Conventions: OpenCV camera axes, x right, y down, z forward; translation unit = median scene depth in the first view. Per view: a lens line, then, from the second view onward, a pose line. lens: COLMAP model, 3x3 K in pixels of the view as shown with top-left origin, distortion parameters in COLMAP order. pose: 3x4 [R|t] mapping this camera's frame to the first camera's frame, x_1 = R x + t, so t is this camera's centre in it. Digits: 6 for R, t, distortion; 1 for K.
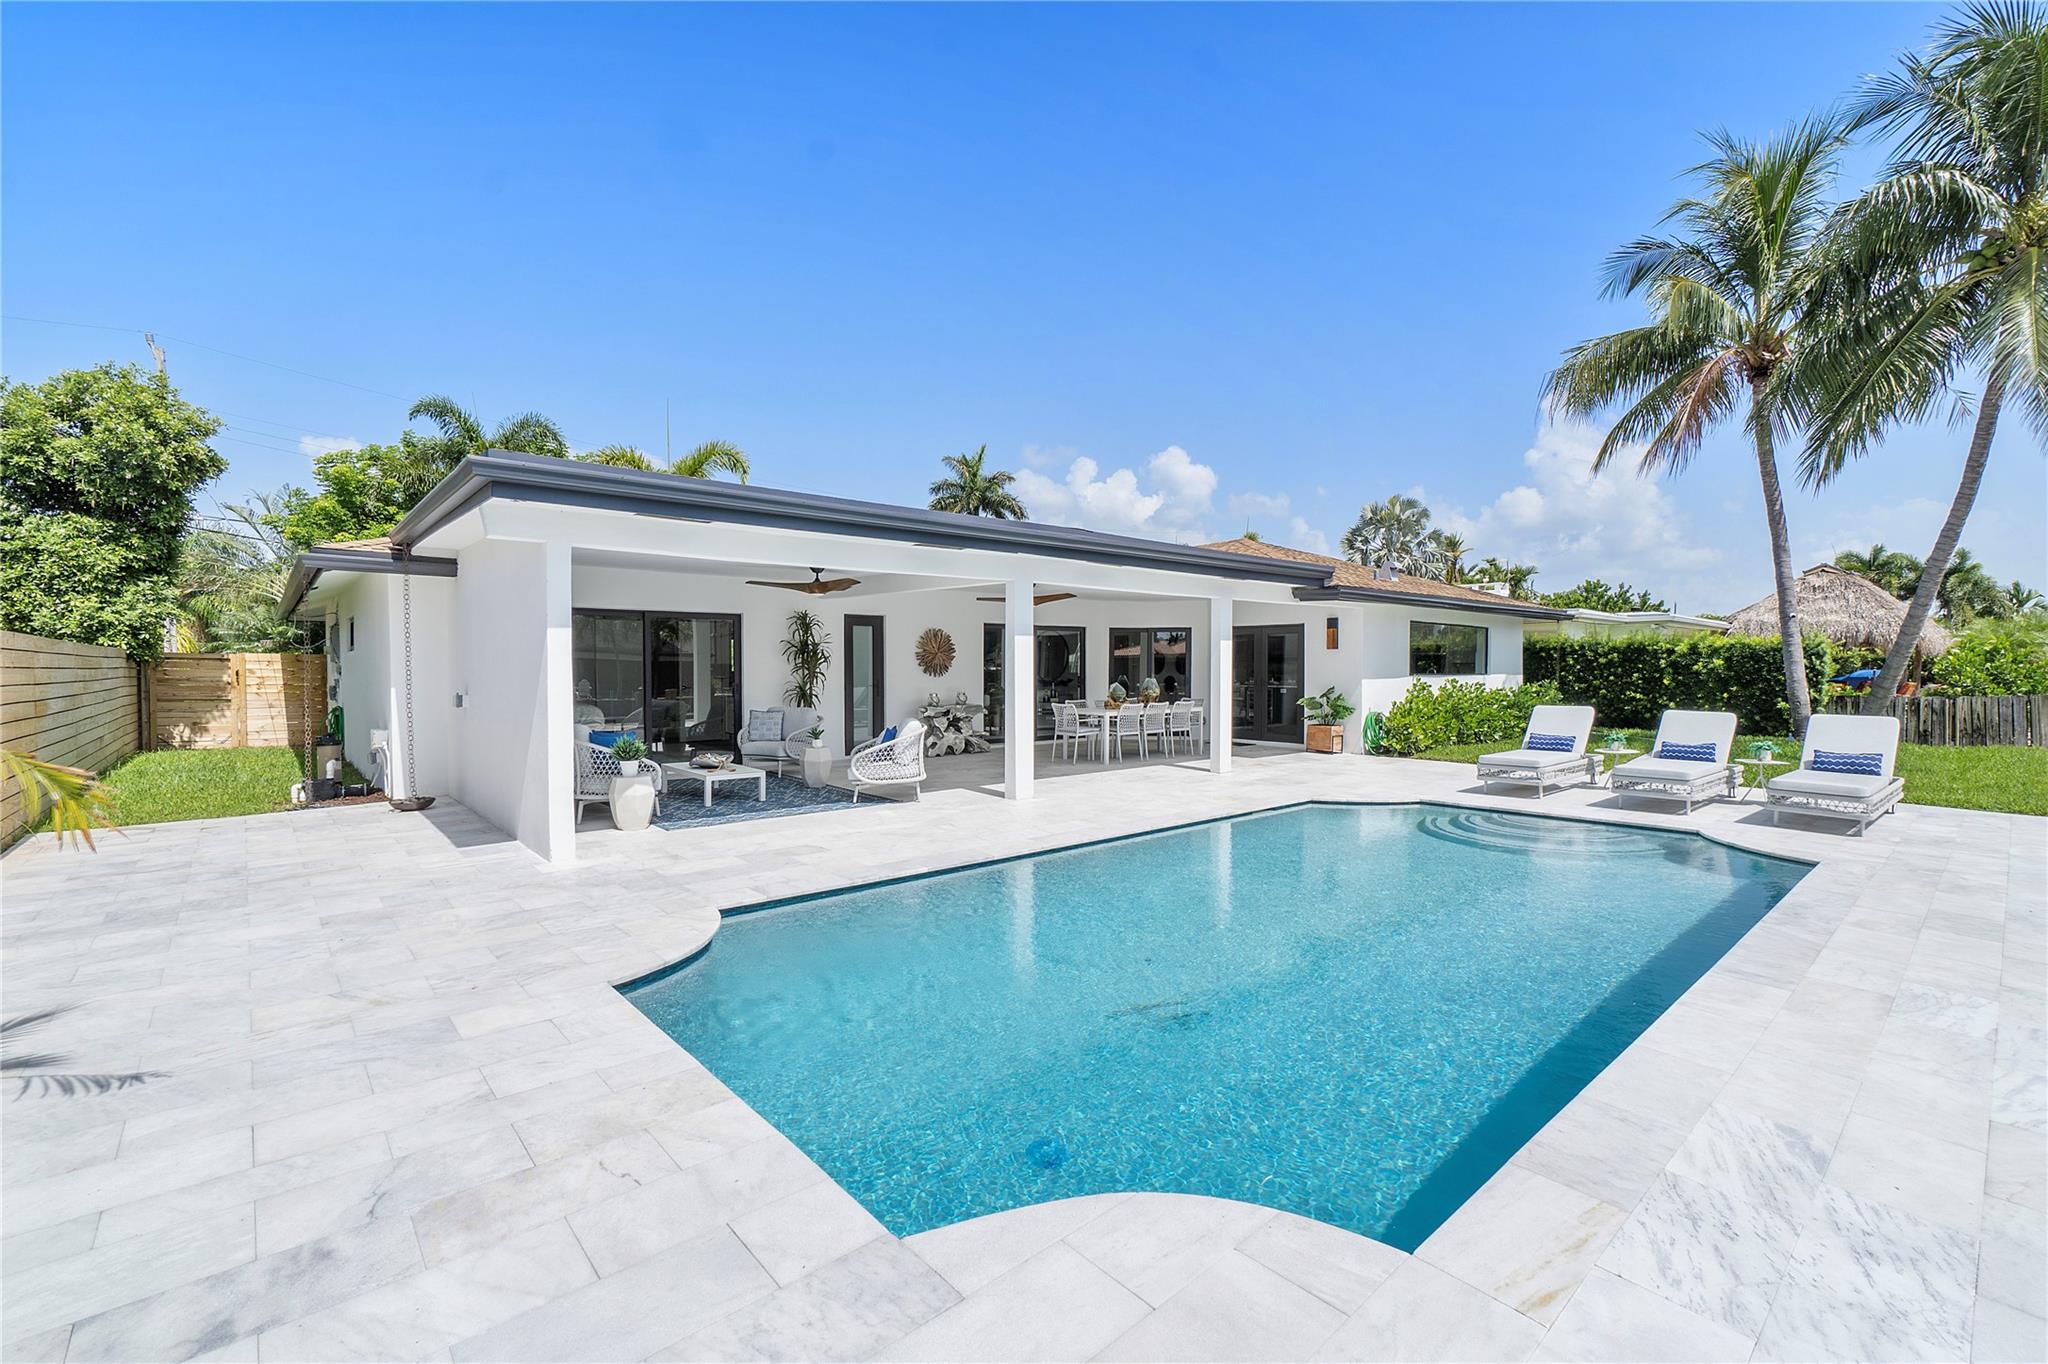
lens RADIAL K [[882.3, 0, 1020.0], [0, 882.3, 686.7], [0, 0, 1]] dist [-0.003731, 0.000596]
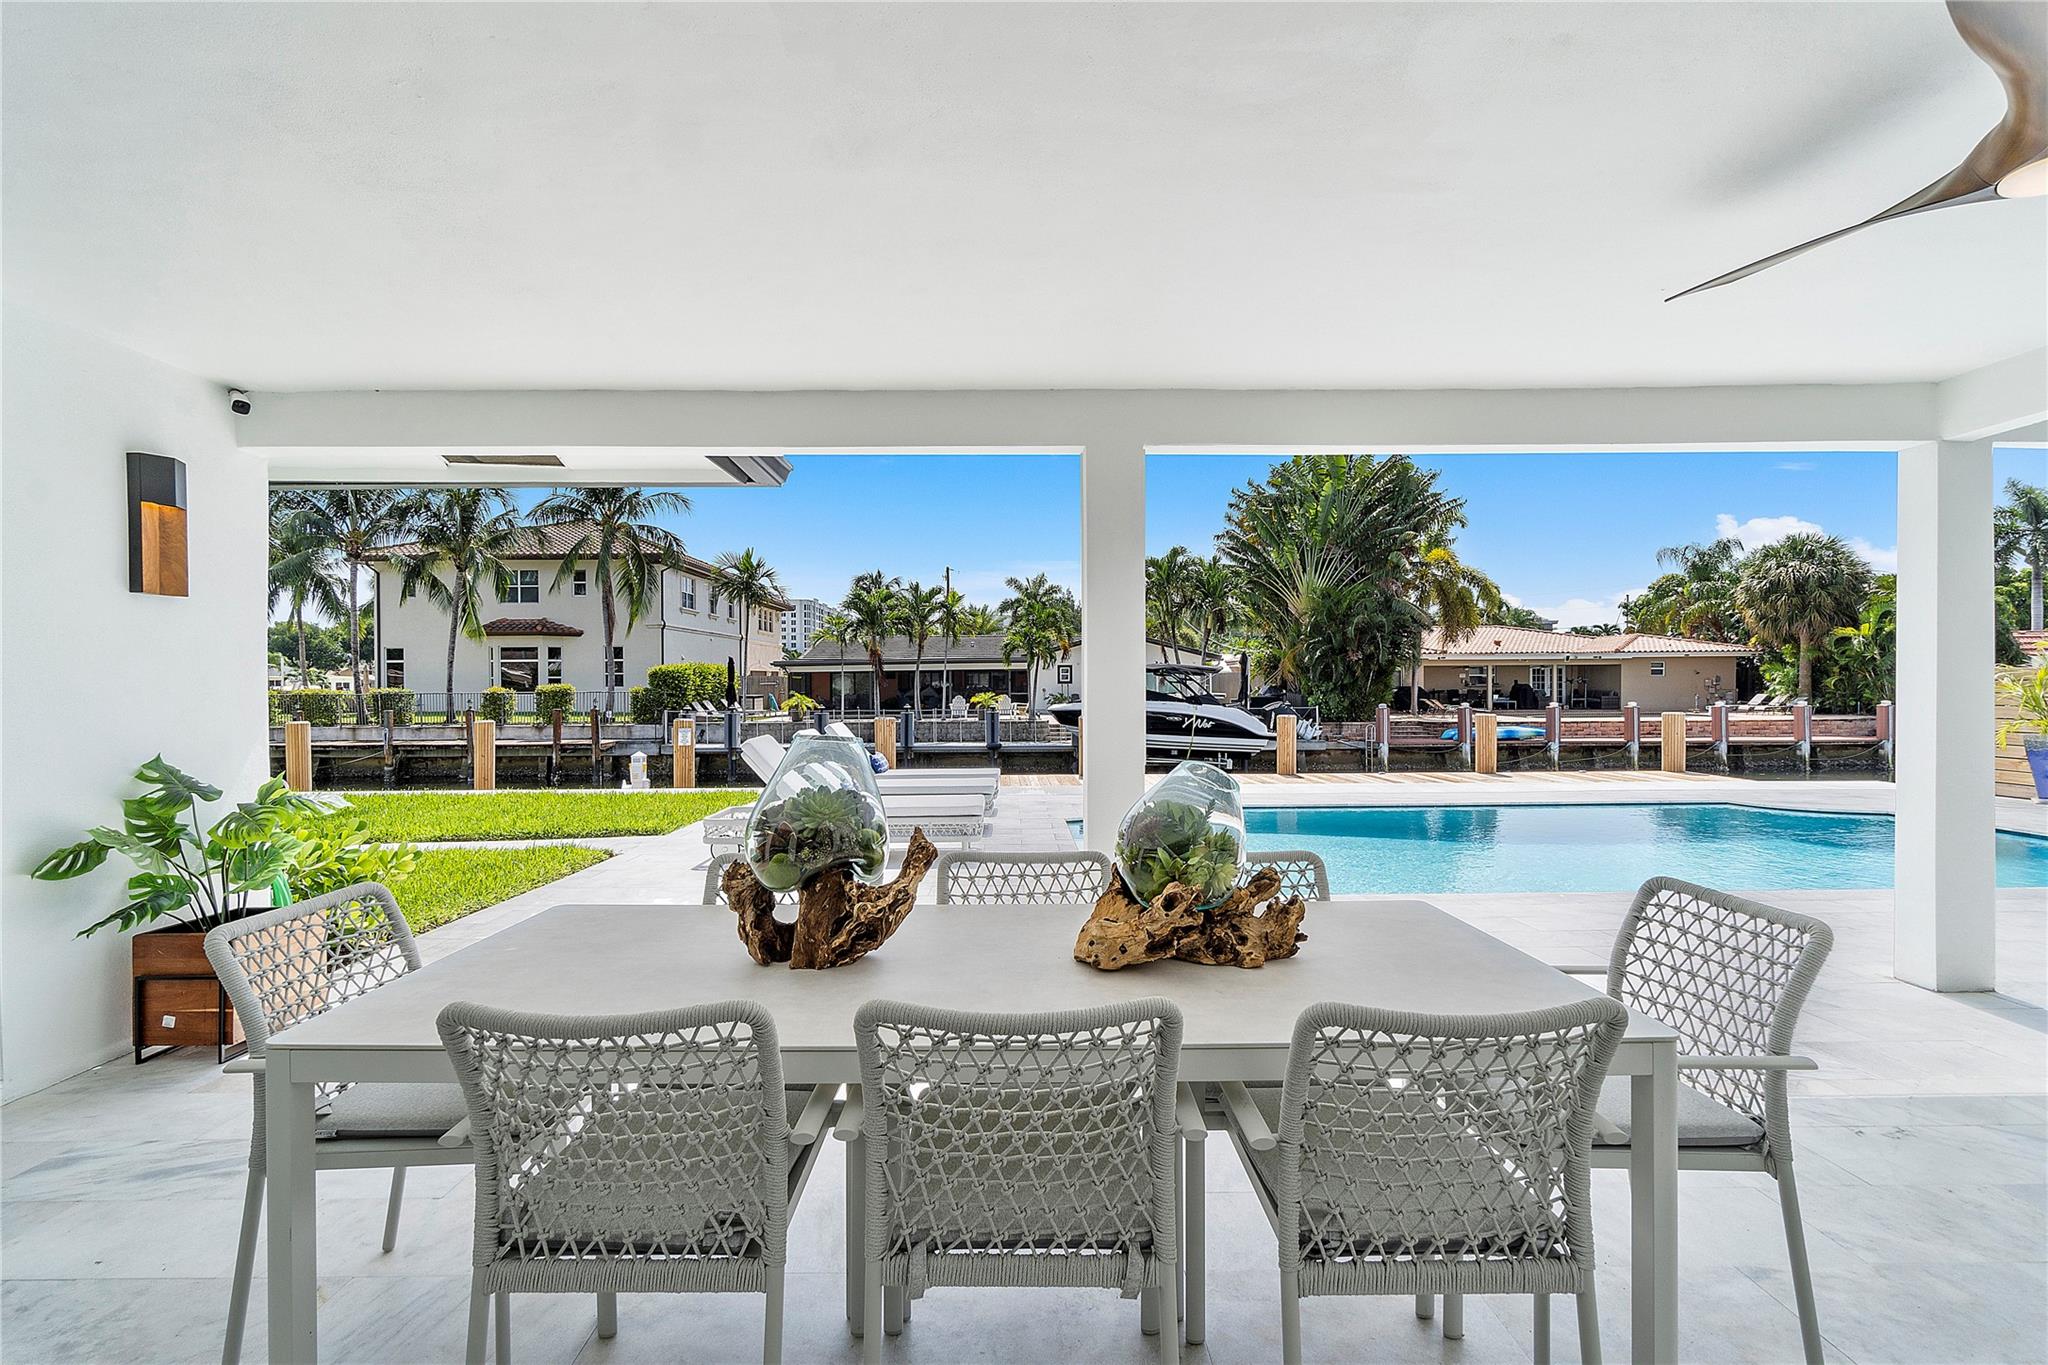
lens RADIAL K [[887.2, 0, 1016.7], [0, 887.2, 683.8], [0, 0, 1]] dist [-0.002407, 0.000424]
pose [[-0.753984, 0.007085, 0.656854, 0.031524], [0.022612, 0.999629, 0.015173, -0.018742], [-0.656503, 0.026293, -0.753865, 1.091079]]
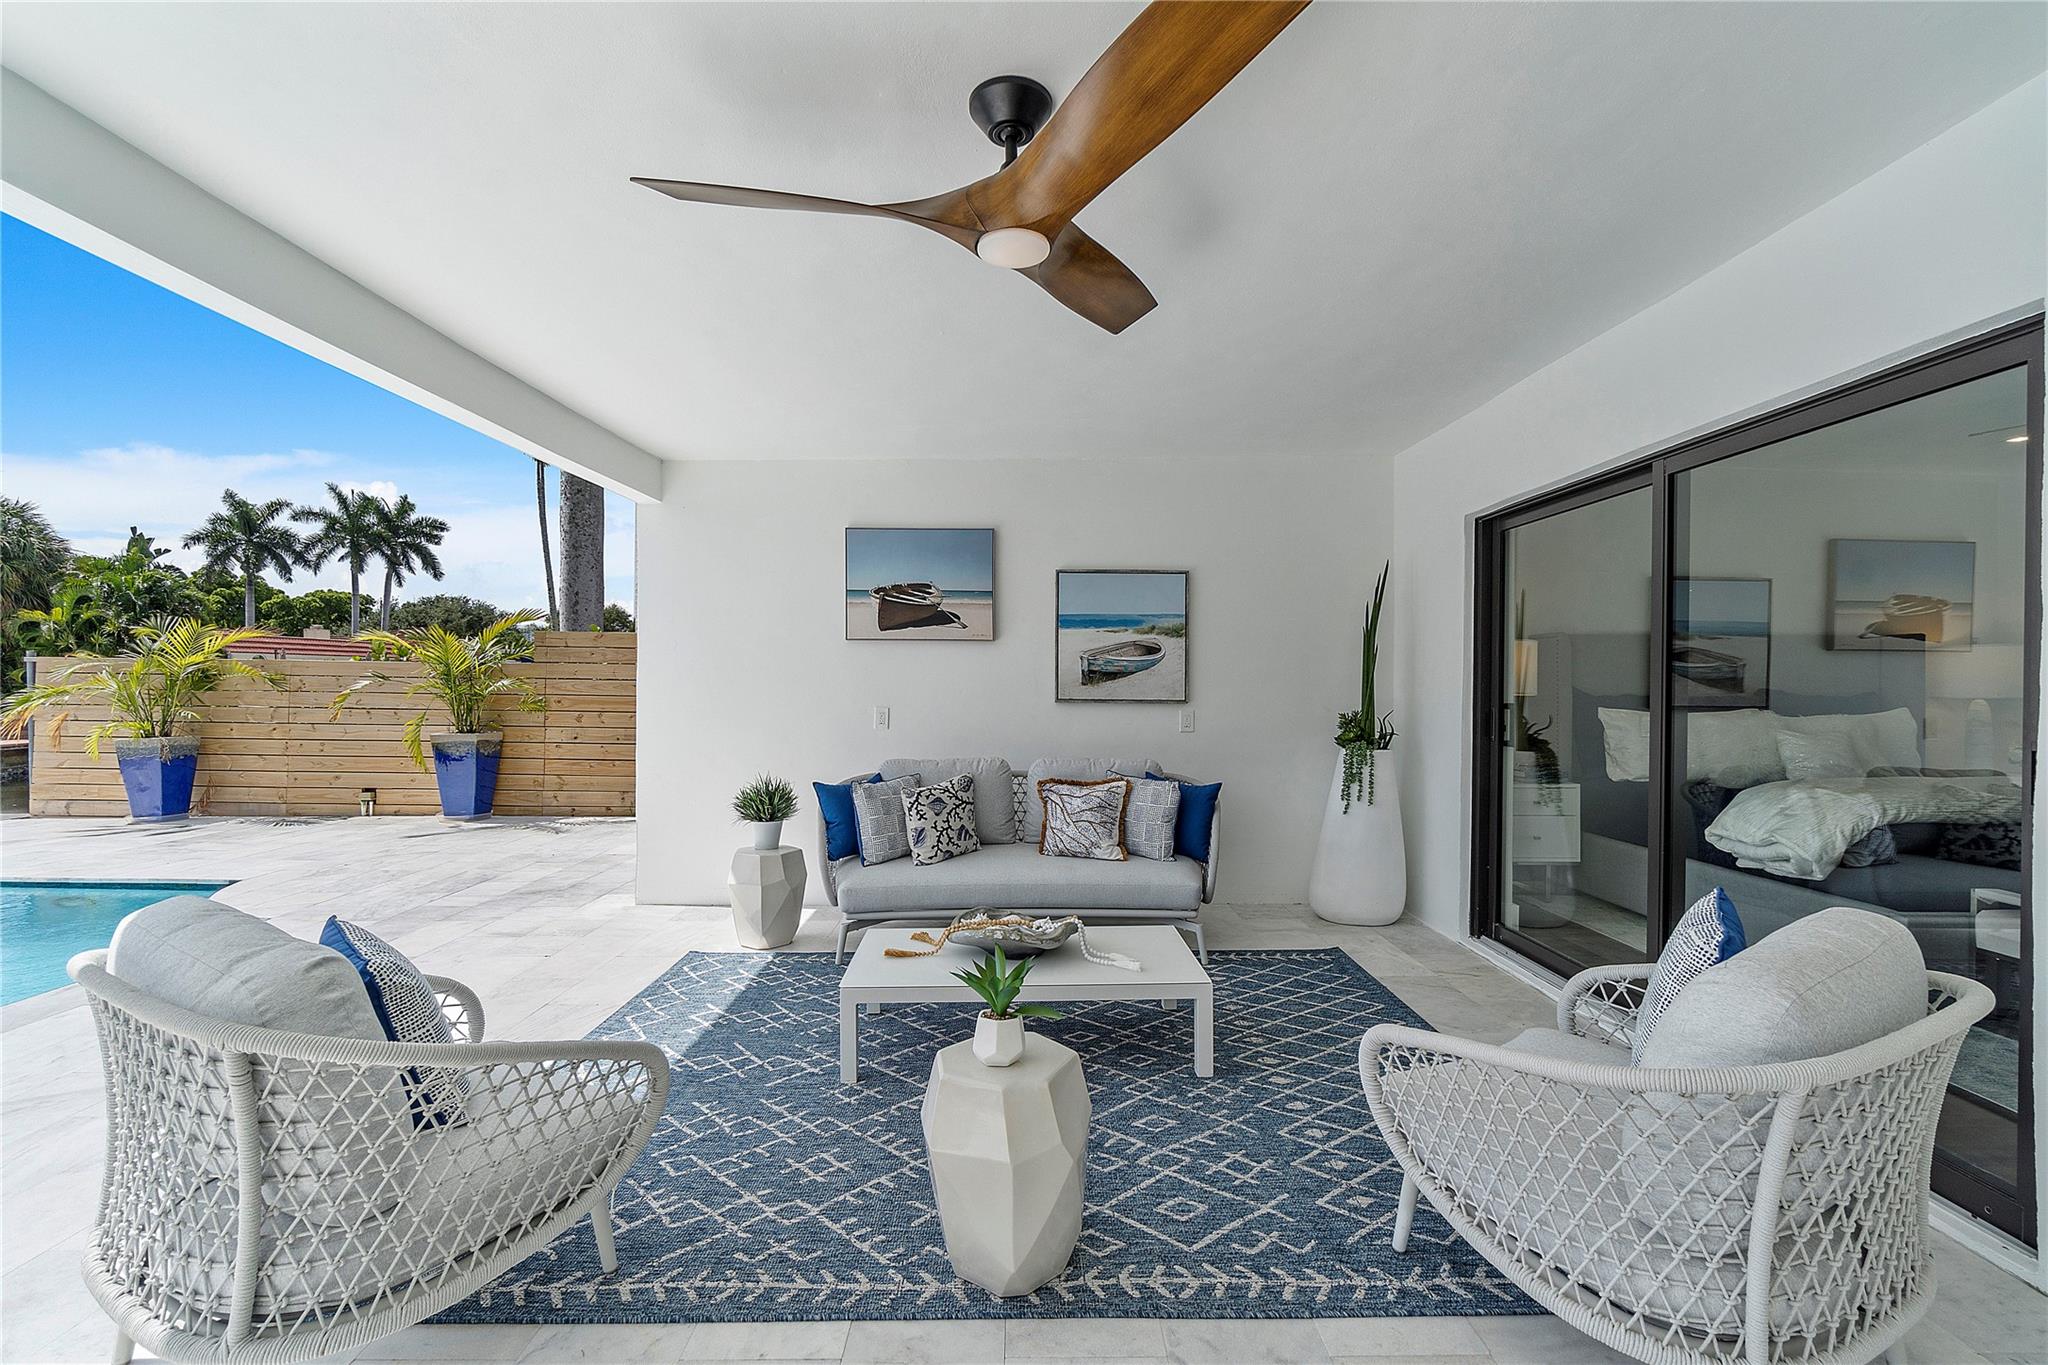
lens RADIAL K [[878.0, 0, 1020.4], [0, 878.0, 682.0], [0, 0, 1]] dist [-0.005124, -0.000472]
pose [[-0.657506, -0.004403, -0.753437, -0.069031], [-0.025754, 0.999530, 0.016633, -0.011558], [0.753009, 0.030340, -0.657310, 0.840148]]
